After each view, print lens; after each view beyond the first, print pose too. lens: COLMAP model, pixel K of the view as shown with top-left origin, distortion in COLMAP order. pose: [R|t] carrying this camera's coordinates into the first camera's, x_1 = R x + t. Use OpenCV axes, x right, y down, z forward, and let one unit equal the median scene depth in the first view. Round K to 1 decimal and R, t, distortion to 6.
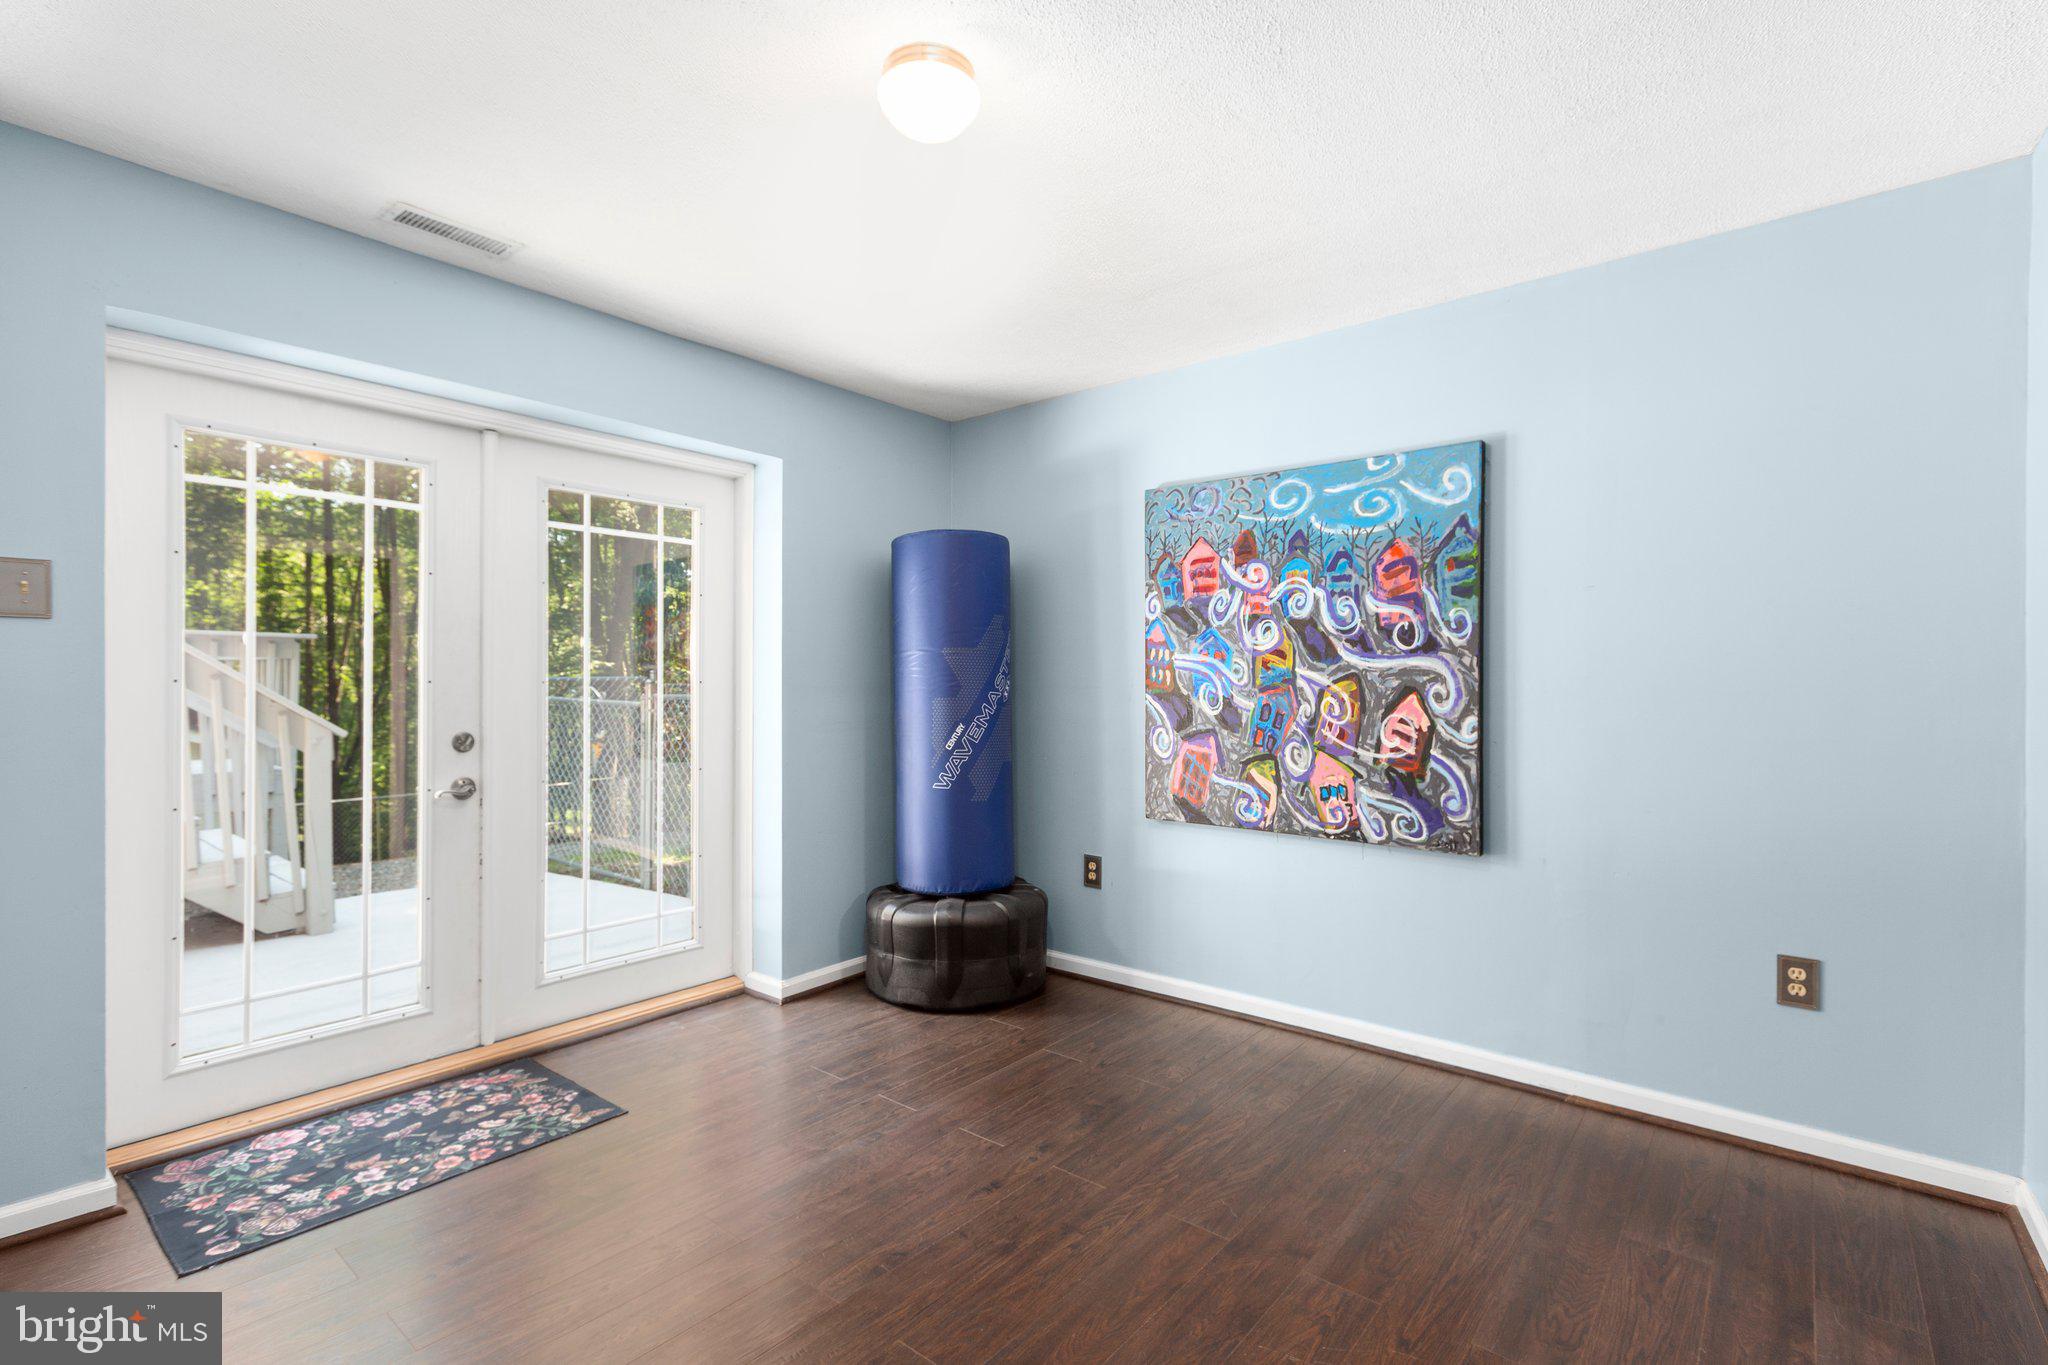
lens RADIAL K [[919.6, 0, 1031.3], [0, 919.6, 687.4], [0, 0, 1]] dist [0.003193, -0.000848]
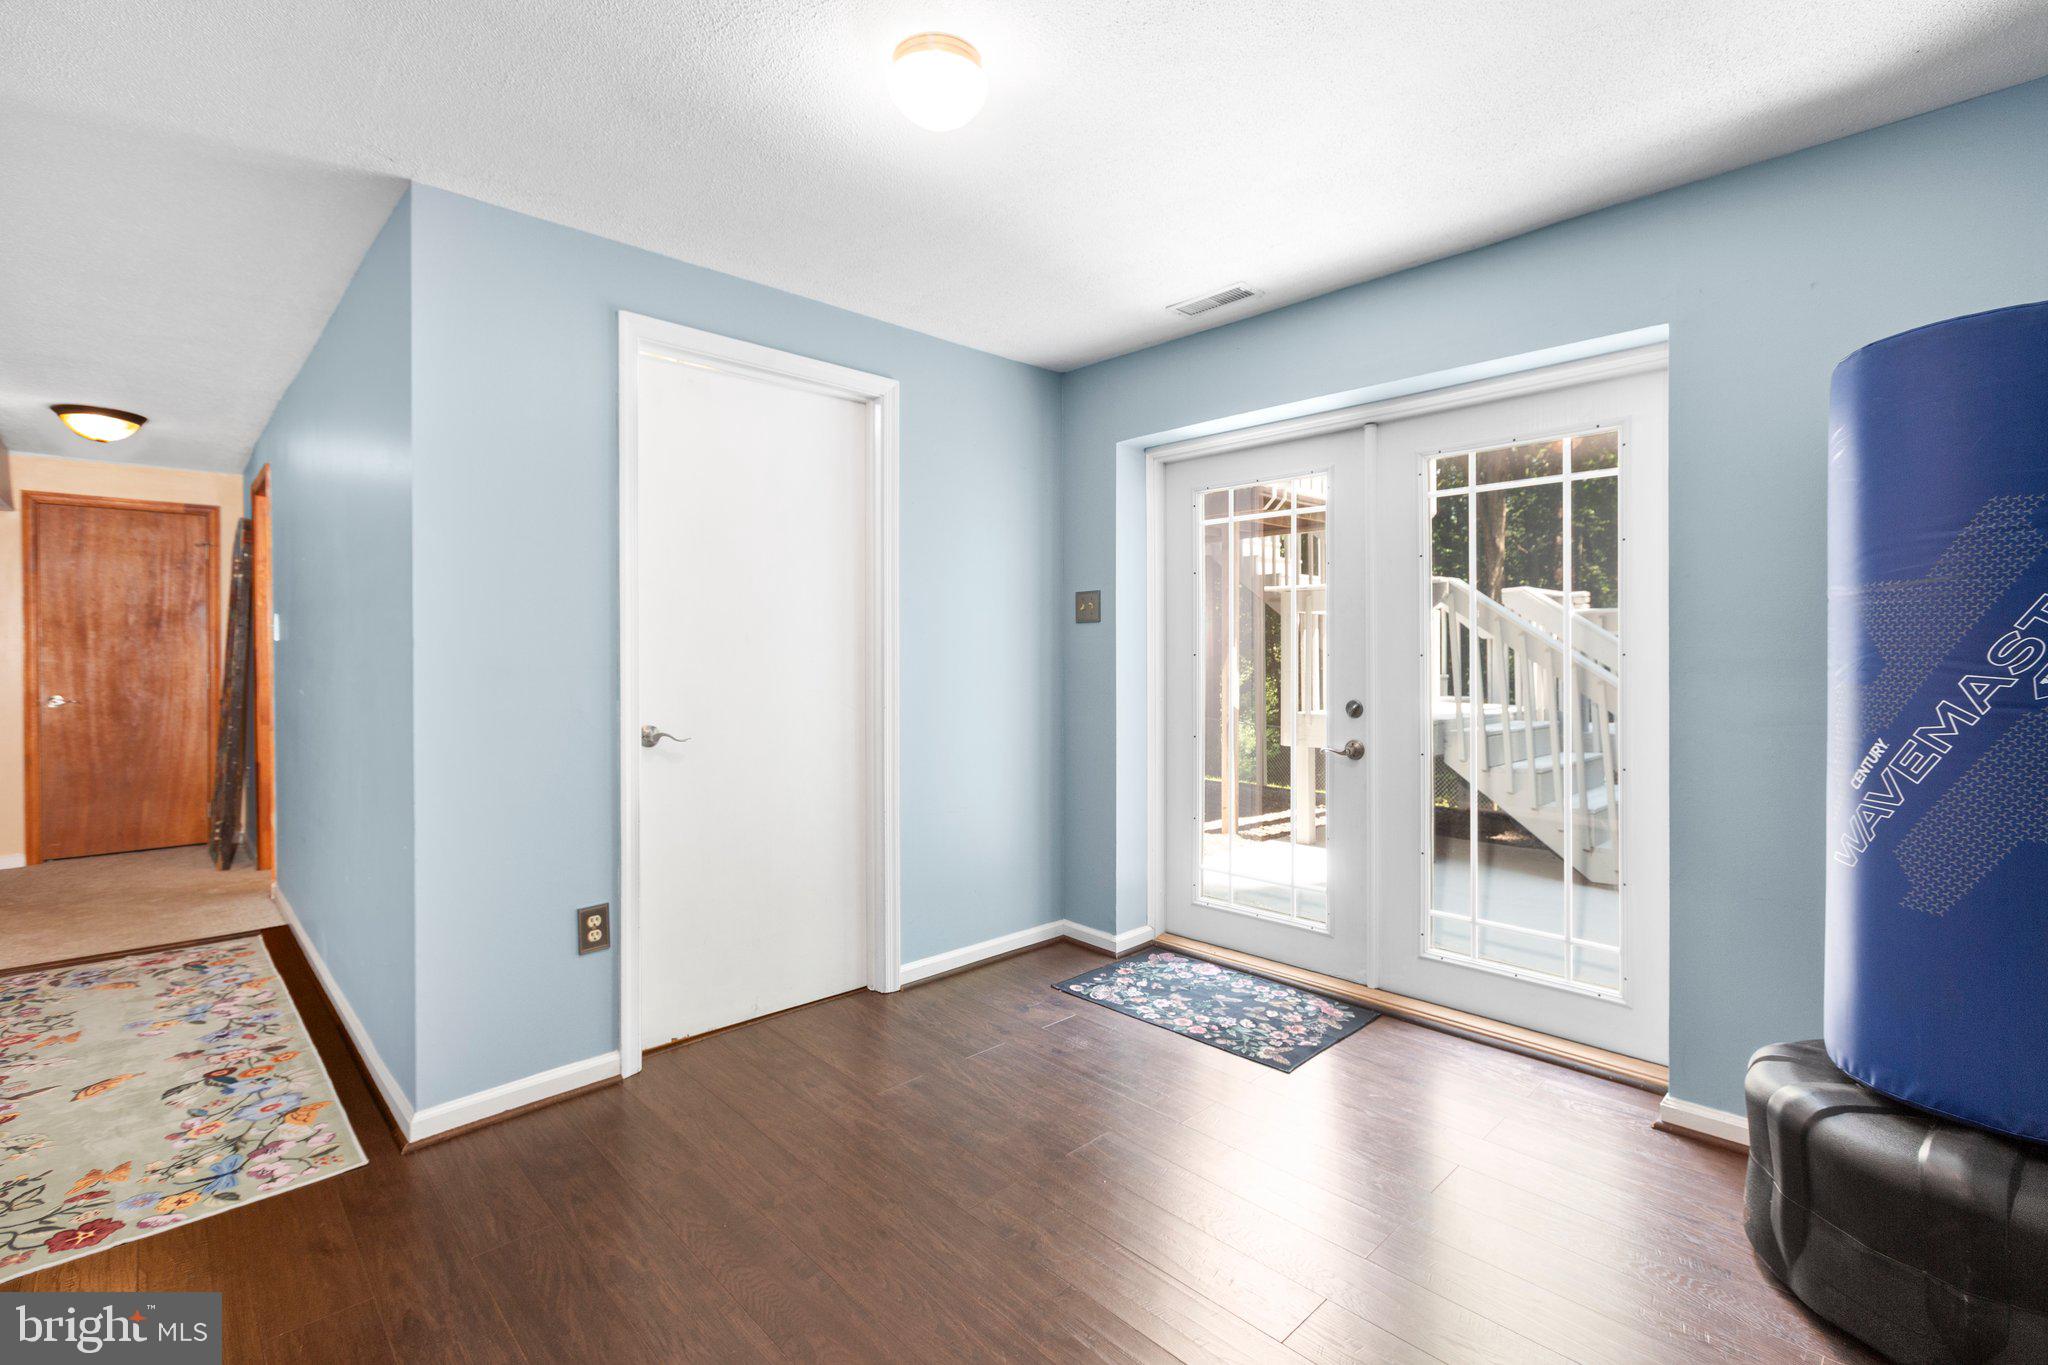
lens RADIAL K [[919.6, 0, 1031.0], [0, 919.6, 664.6], [0, 0, 1]] dist [0.003193, -0.000848]
pose [[-0.126607, 0.009958, -0.991903, 0.627097], [0.005111, 0.999943, 0.009387, -0.008607], [0.991940, -0.003881, -0.126651, 0.857706]]
